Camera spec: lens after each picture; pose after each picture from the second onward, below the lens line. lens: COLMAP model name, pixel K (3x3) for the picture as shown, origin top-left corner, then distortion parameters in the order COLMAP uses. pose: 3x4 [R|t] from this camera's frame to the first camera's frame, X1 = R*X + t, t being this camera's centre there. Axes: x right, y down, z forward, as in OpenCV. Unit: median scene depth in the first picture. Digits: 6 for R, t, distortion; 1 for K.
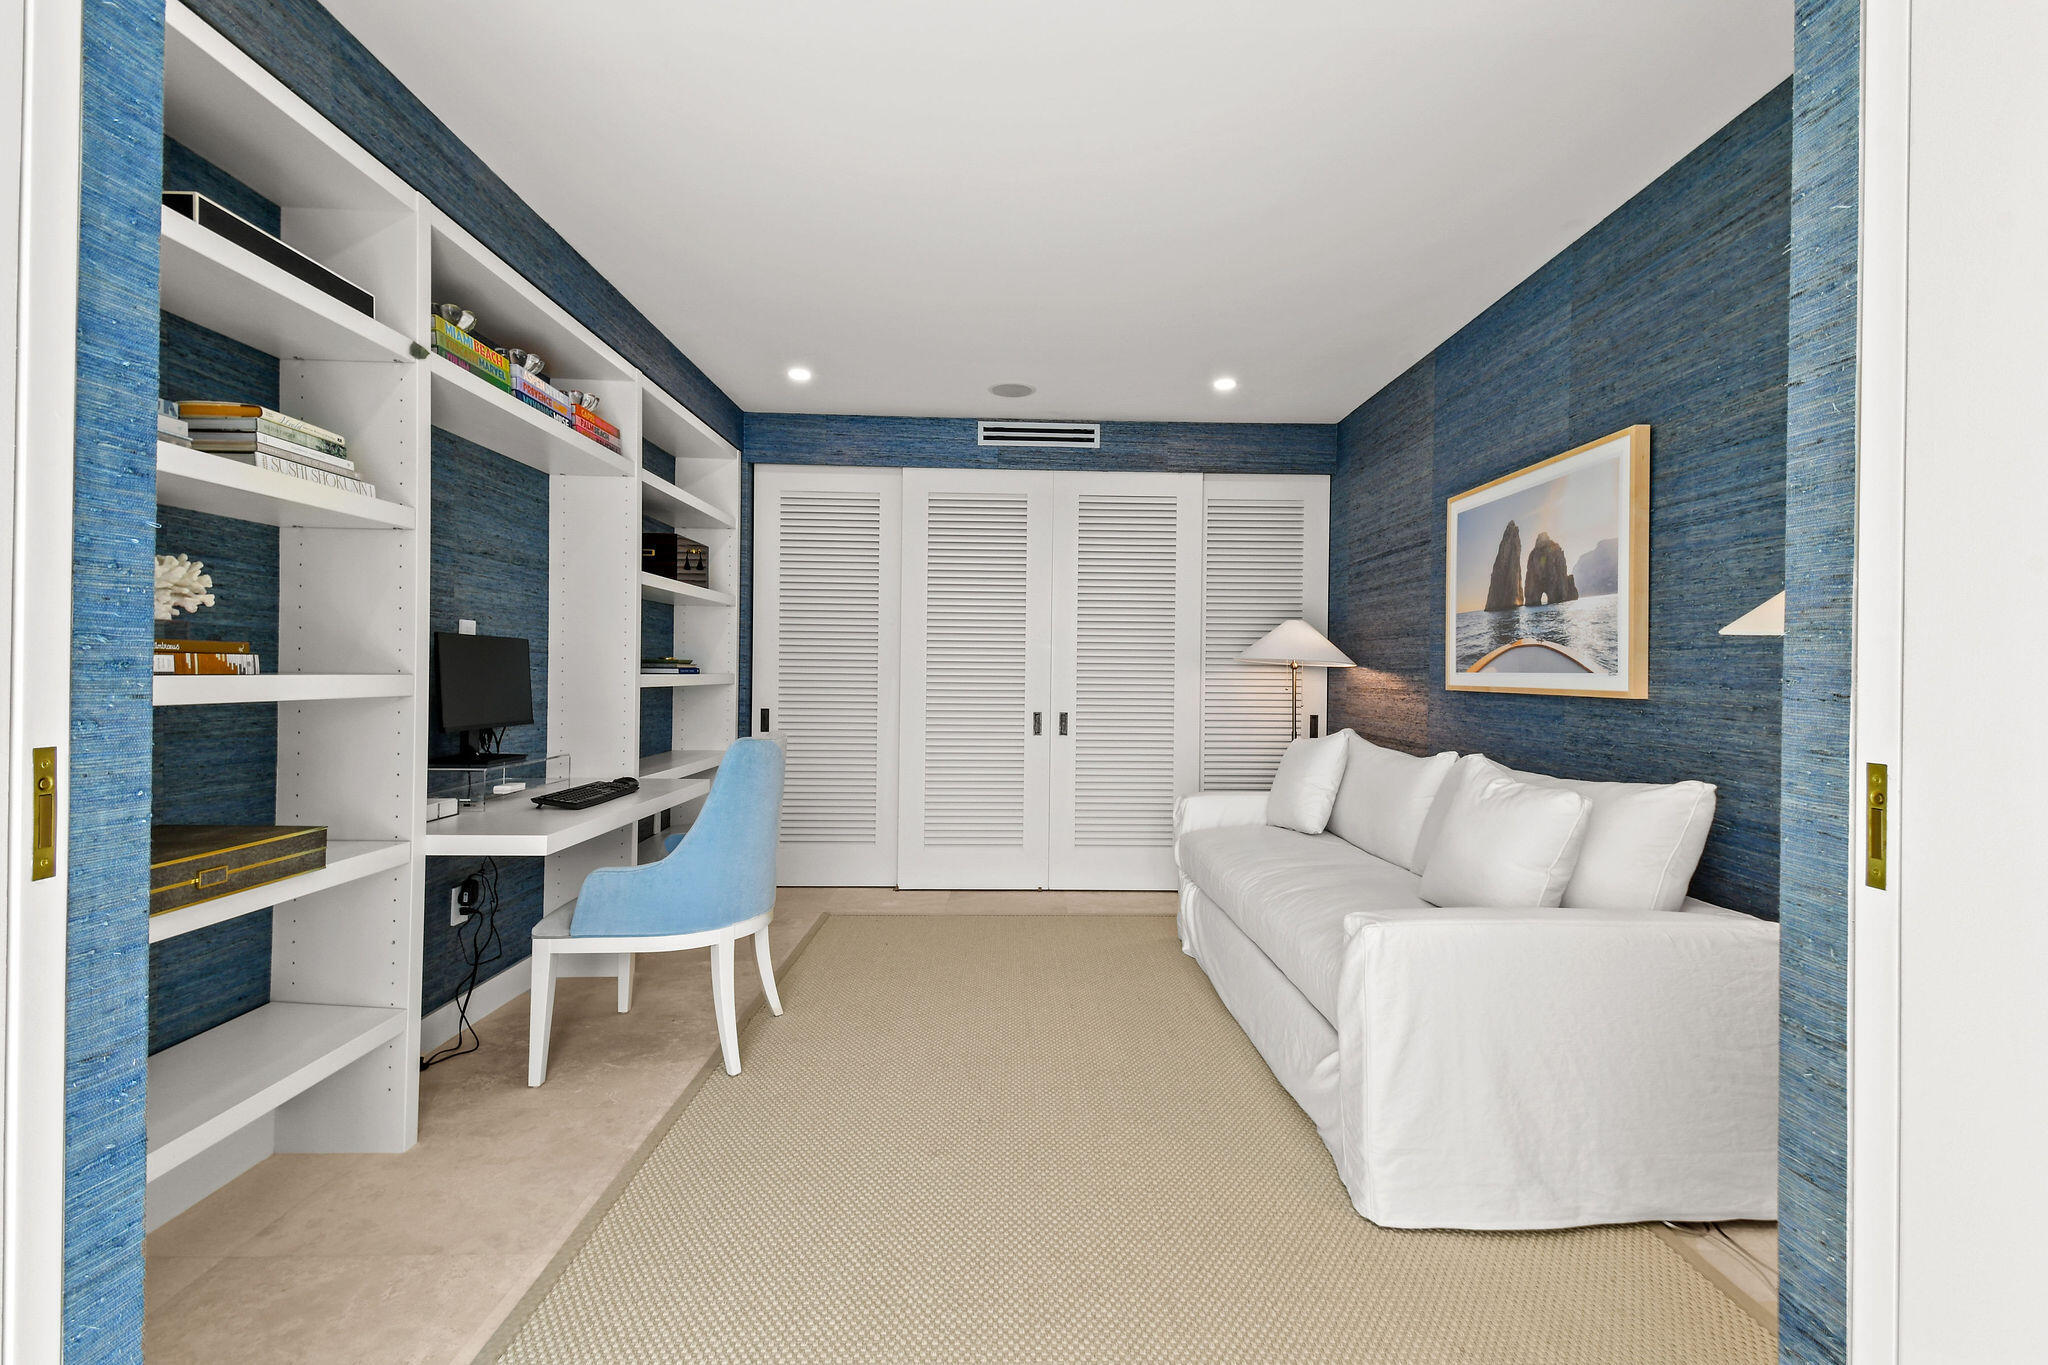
lens RADIAL K [[914.4, 0, 1107.1], [0, 914.4, 685.2], [0, 0, 1]] dist [-0.000566, -0.005677]
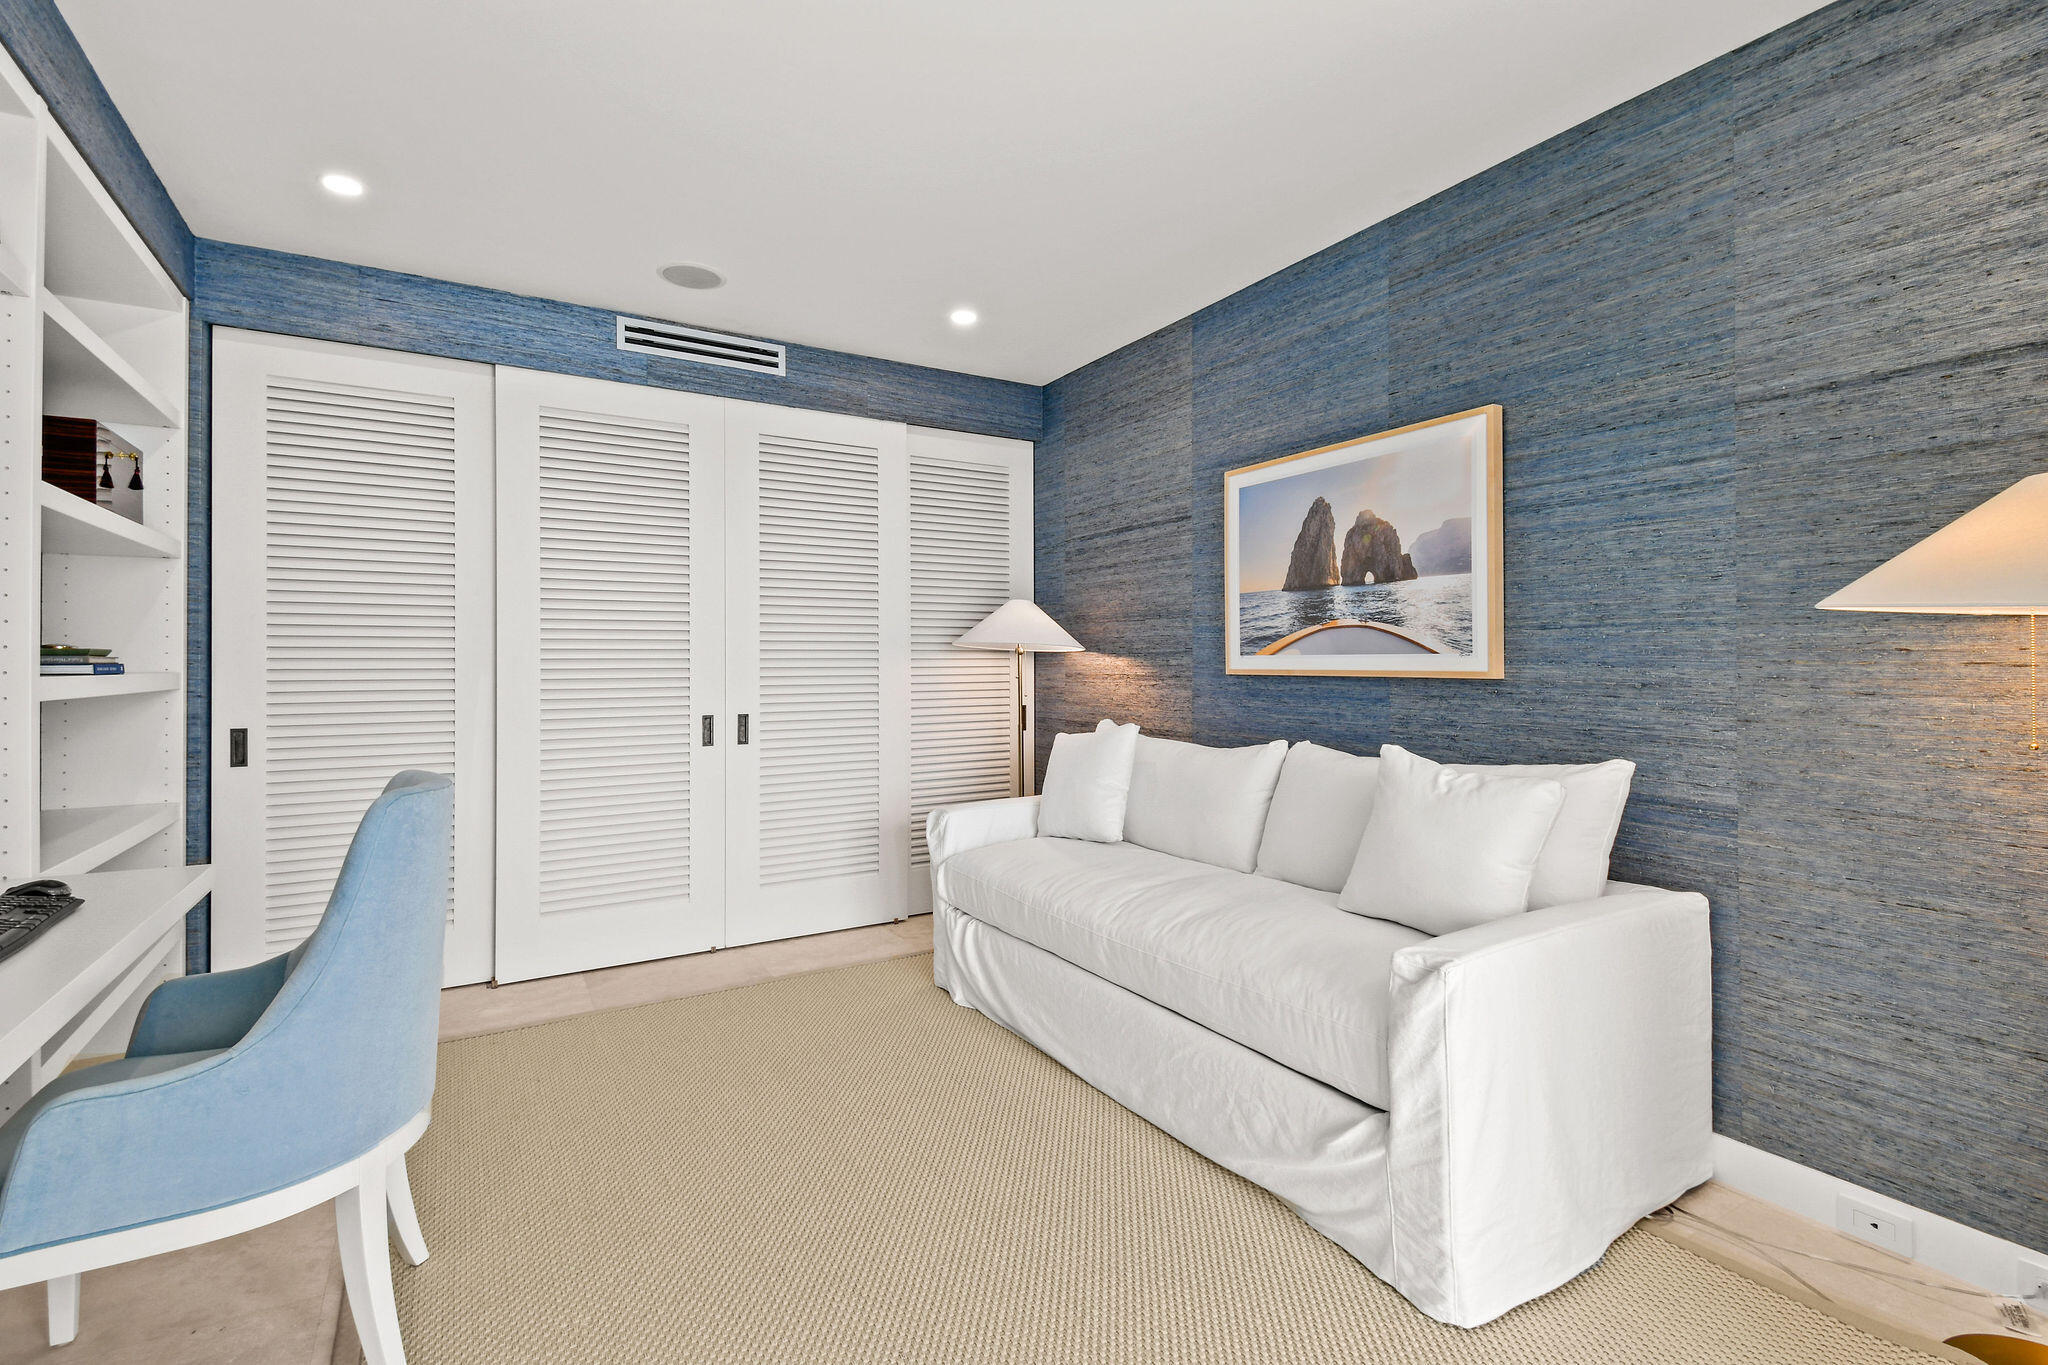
lens RADIAL K [[914.4, 0, 1097.2], [0, 914.4, 669.0], [0, 0, 1]] dist [-0.000566, -0.005677]
pose [[0.877157, -0.018578, 0.479844, -0.195969], [0.020339, 0.999792, 0.001528, -0.004272], [-0.479772, 0.008419, 0.877353, 0.230951]]
